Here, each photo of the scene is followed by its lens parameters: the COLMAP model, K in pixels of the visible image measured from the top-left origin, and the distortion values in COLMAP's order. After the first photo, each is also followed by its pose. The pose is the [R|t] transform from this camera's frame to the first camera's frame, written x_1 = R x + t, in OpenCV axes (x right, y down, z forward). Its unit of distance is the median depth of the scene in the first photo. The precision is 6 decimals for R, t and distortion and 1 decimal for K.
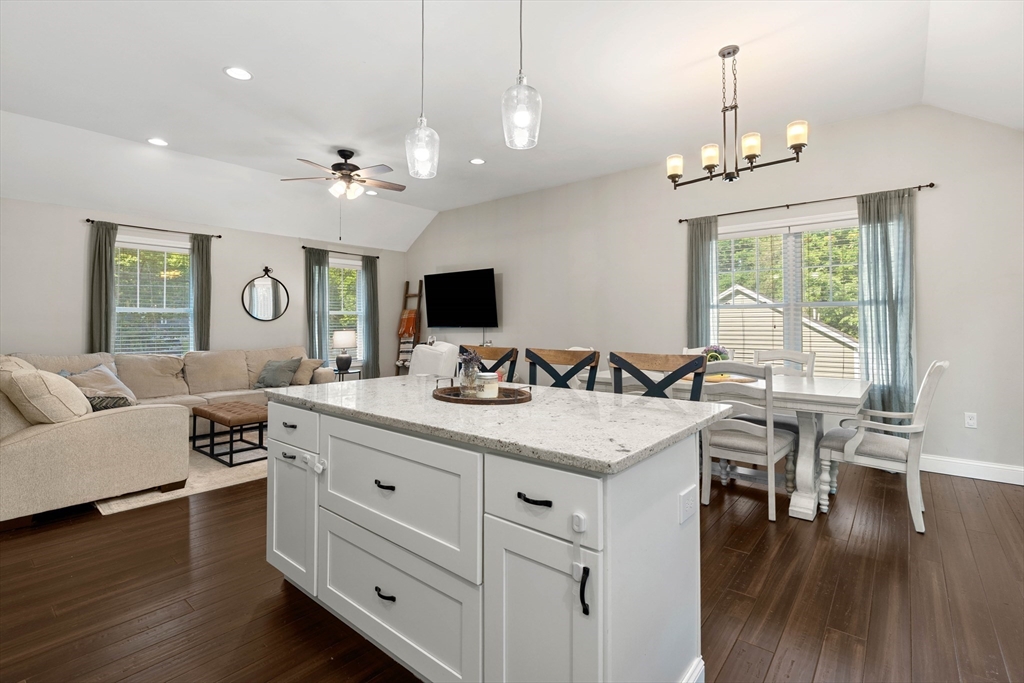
lens RADIAL K [[467.0, 0, 513.3], [0, 467.0, 310.4], [0, 0, 1]] dist [-0.009407, 0.004000]
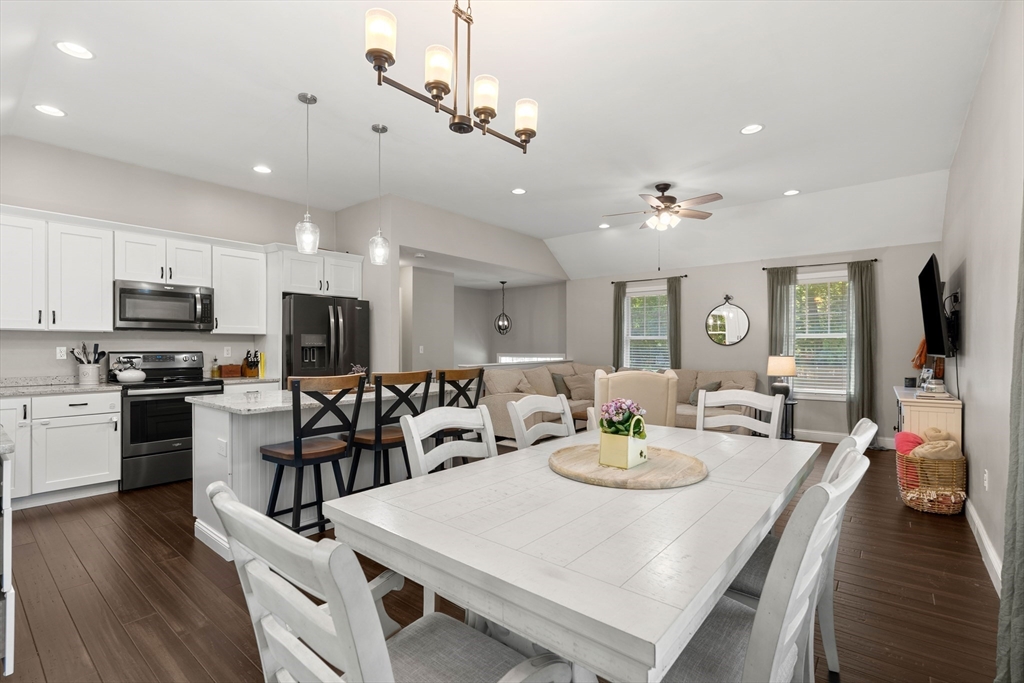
lens RADIAL K [[467.0, 0, 526.8], [0, 467.0, 345.2], [0, 0, 1]] dist [-0.009407, 0.004000]
pose [[0.023002, 0.000020, -0.999735, 0.527322], [0.028493, 0.999594, 0.000676, 0.008206], [0.999329, -0.028501, 0.022992, 0.511904]]
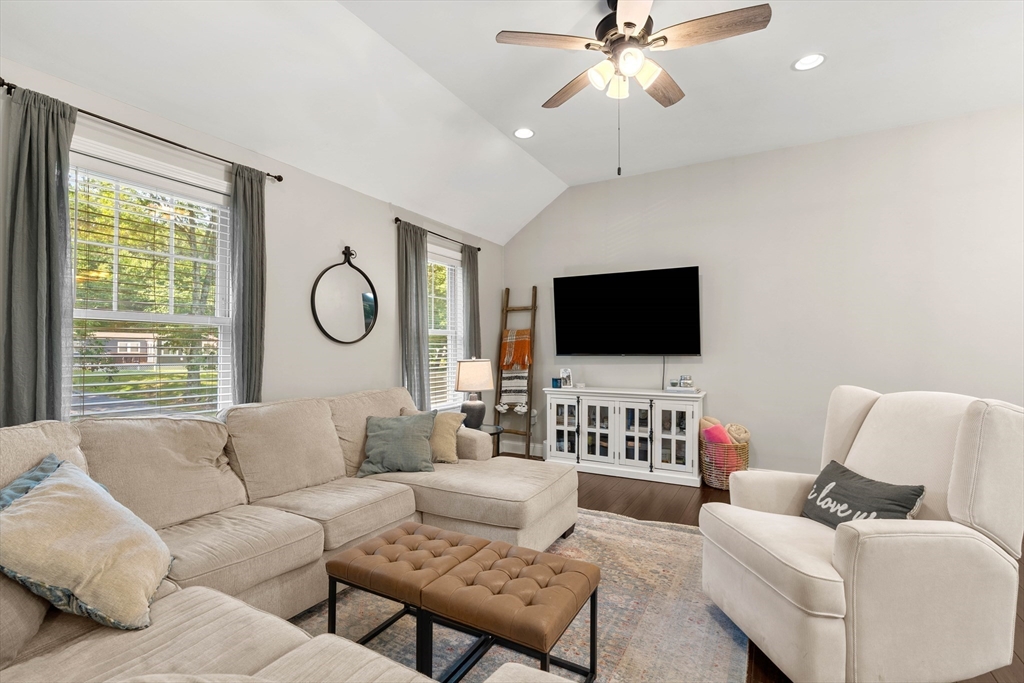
lens RADIAL K [[467.0, 0, 515.5], [0, 467.0, 343.0], [0, 0, 1]] dist [-0.009407, 0.004000]
pose [[0.986163, 0.006030, 0.165668, -0.423136], [-0.007981, 0.999906, 0.011116, 0.013532], [-0.165586, -0.012284, 0.986119, 0.415745]]
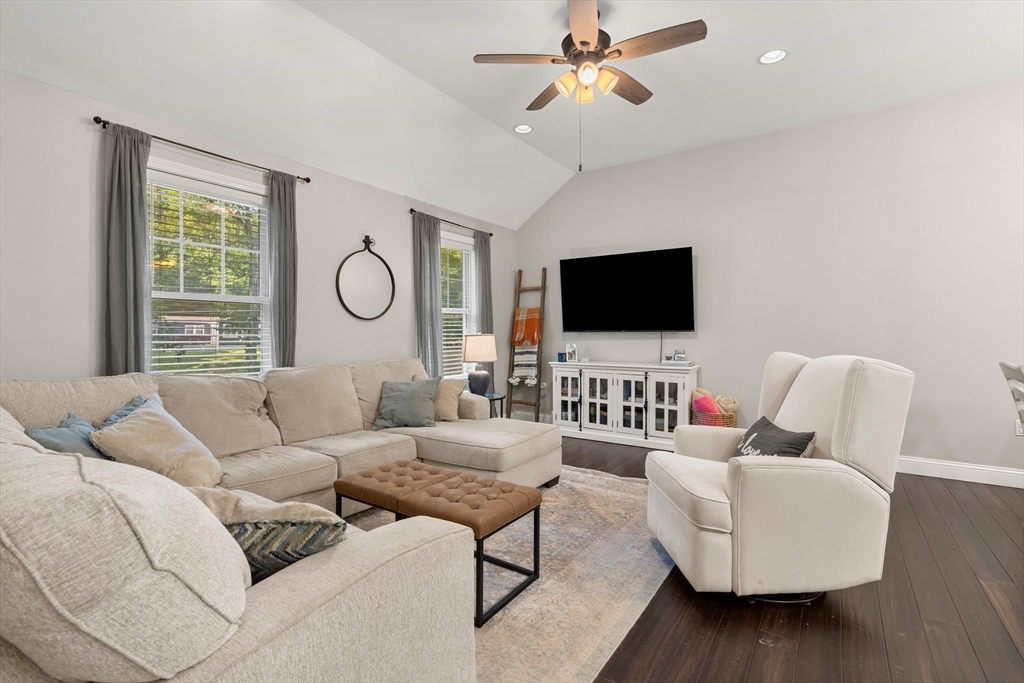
lens RADIAL K [[467.0, 0, 512.2], [0, 467.0, 335.1], [0, 0, 1]] dist [-0.009407, 0.004000]
pose [[0.997479, 0.002371, 0.070927, -0.375403], [-0.004695, 0.999457, 0.032617, 0.021216], [-0.070811, -0.032868, 0.996948, 0.338946]]
